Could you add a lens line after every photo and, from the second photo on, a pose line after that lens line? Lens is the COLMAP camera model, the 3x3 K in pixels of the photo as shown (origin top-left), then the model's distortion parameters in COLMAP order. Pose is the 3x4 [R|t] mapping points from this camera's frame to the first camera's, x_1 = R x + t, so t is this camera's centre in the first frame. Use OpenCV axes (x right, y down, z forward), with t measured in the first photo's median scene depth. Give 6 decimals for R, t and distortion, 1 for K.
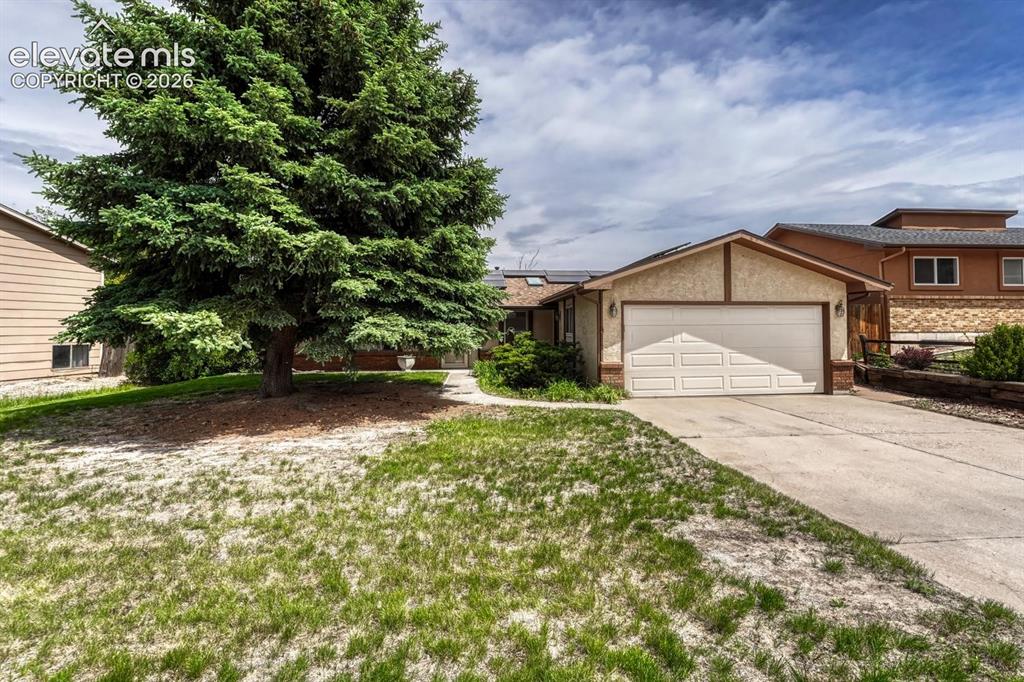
lens RADIAL K [[478.4, 0, 524.7], [0, 478.4, 320.5], [0, 0, 1]] dist [-0.000651, 0.001104]
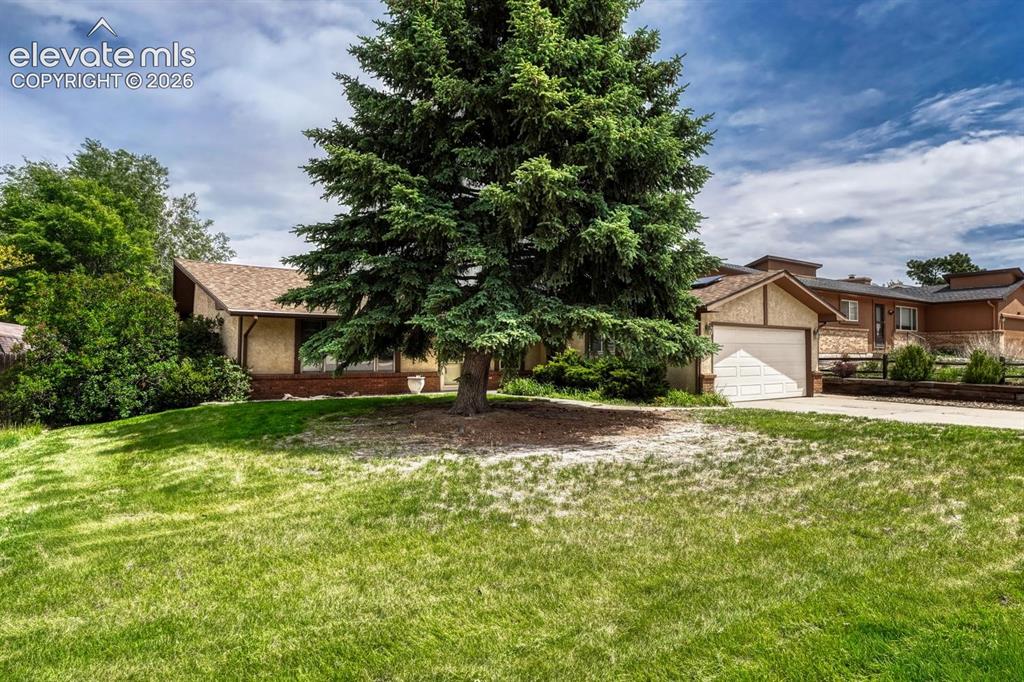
lens RADIAL K [[587.3, 0, 509.7], [0, 587.3, 343.6], [0, 0, 1]] dist [0.011485, 0.000996]
pose [[0.866683, 0.015144, 0.498630, -0.929154], [-0.013305, 0.999885, -0.007242, 0.028942], [-0.498682, -0.000358, 0.866785, -0.007586]]
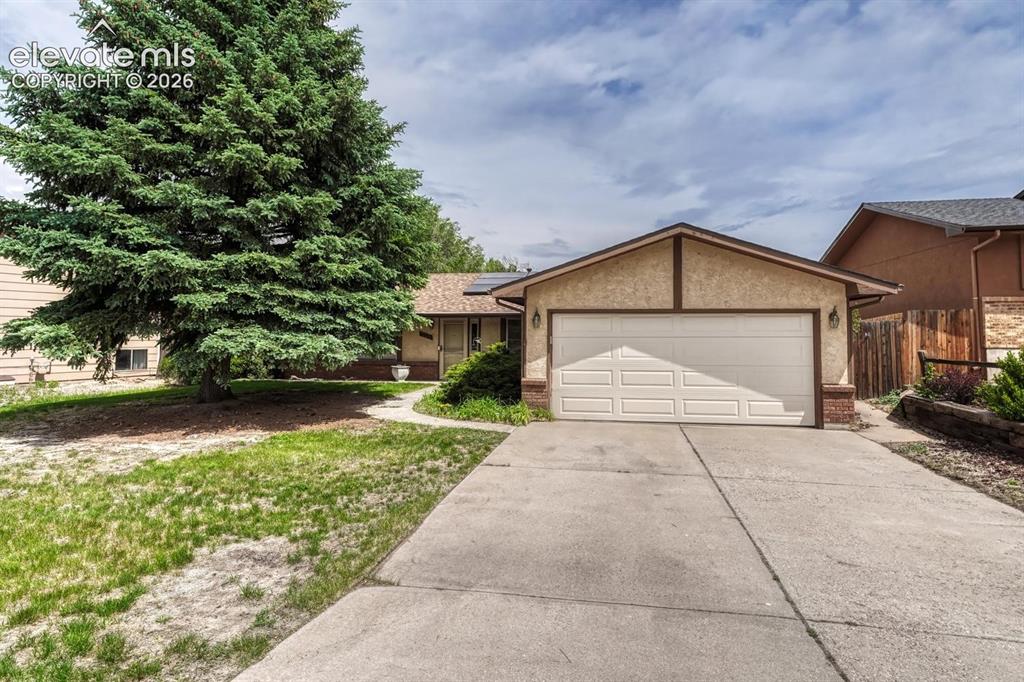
lens RADIAL K [[550.8, 0, 526.6], [0, 550.8, 323.2], [0, 0, 1]] dist [0.011911, -0.002363]
pose [[0.963245, 0.001495, -0.268619, 0.426939], [-0.002171, 0.999995, -0.002217, -0.012770], [0.268615, 0.002719, 0.963244, 0.011916]]
